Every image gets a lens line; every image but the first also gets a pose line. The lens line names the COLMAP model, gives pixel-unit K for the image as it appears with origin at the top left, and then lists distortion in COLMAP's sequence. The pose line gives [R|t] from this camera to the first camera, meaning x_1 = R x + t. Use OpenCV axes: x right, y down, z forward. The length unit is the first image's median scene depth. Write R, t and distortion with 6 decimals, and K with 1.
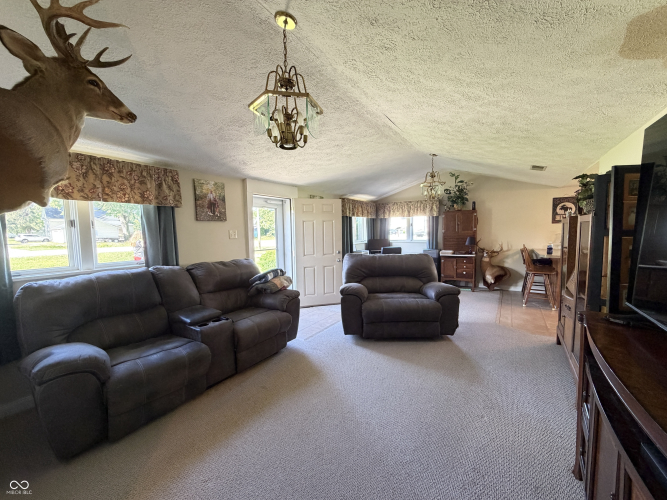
lens RADIAL K [[266.0, 0, 332.8], [0, 266.0, 249.2], [0, 0, 1]] dist [-0.000050, -0.000052]
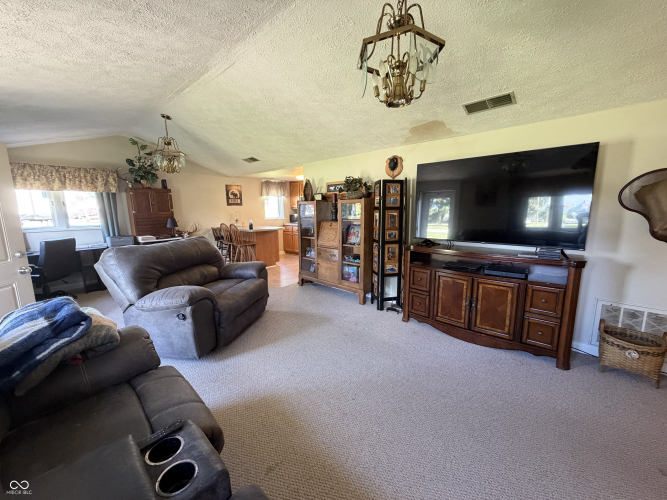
lens RADIAL K [[266.0, 0, 331.7], [0, 266.0, 251.1], [0, 0, 1]] dist [-0.000050, -0.000052]
pose [[0.163865, -0.142812, 0.976091, -0.303917], [0.079031, 0.988186, 0.131314, -0.011529], [-0.983312, 0.055623, 0.173216, 0.299560]]
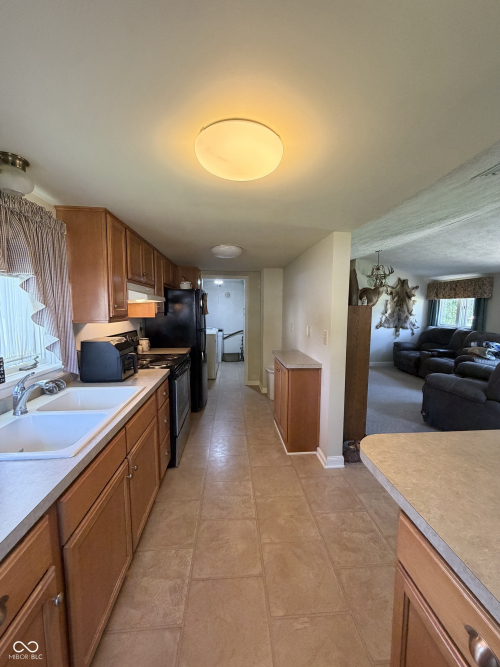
lens RADIAL K [[266.0, 0, 249.1], [0, 266.0, 333.0], [0, 0, 1]] dist [-0.000050, -0.000052]
pose [[-0.791655, 0.071813, -0.606734, 0.879053], [-0.034267, 0.986286, 0.161447, -0.082525], [0.610007, 0.148601, -0.778337, 0.746944]]
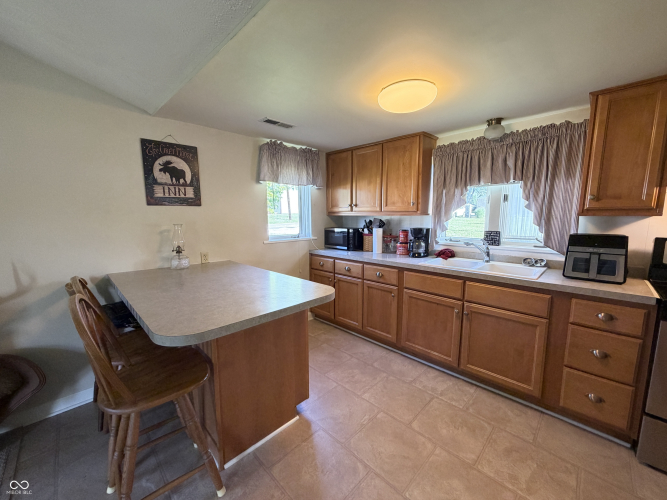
lens RADIAL K [[266.0, 0, 333.3], [0, 266.0, 250.2], [0, 0, 1]] dist [-0.000050, -0.000052]
pose [[0.196176, -0.117074, 0.973555, 0.450654], [0.071836, 0.991895, 0.104805, -0.048551], [-0.977934, 0.049376, 0.202996, 0.605685]]
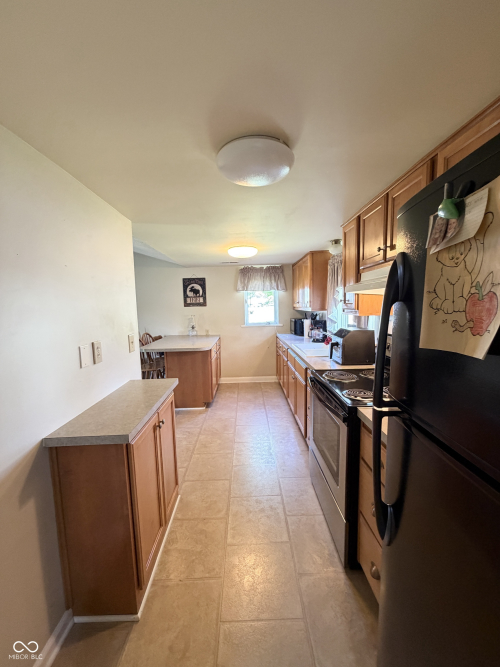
lens RADIAL K [[266.0, 0, 250.3], [0, 266.0, 333.2], [0, 0, 1]] dist [-0.000050, -0.000052]
pose [[0.822645, -0.065110, 0.564815, 0.457429], [0.051511, 0.997871, 0.040006, -0.030139], [-0.566218, -0.003817, 0.824247, 0.120615]]
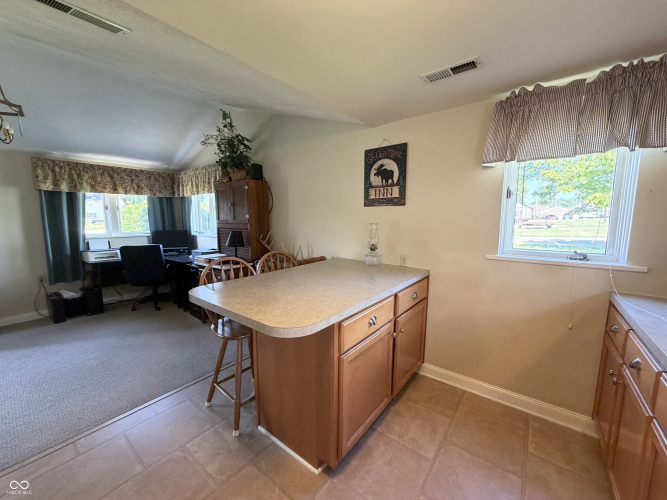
lens RADIAL K [[266.0, 0, 330.9], [0, 266.0, 249.9], [0, 0, 1]] dist [-0.000050, -0.000052]
pose [[0.996776, 0.026606, -0.075695, 0.744430], [-0.022553, 0.998291, 0.053909, -0.041830], [0.077000, -0.052028, 0.995673, 0.489598]]
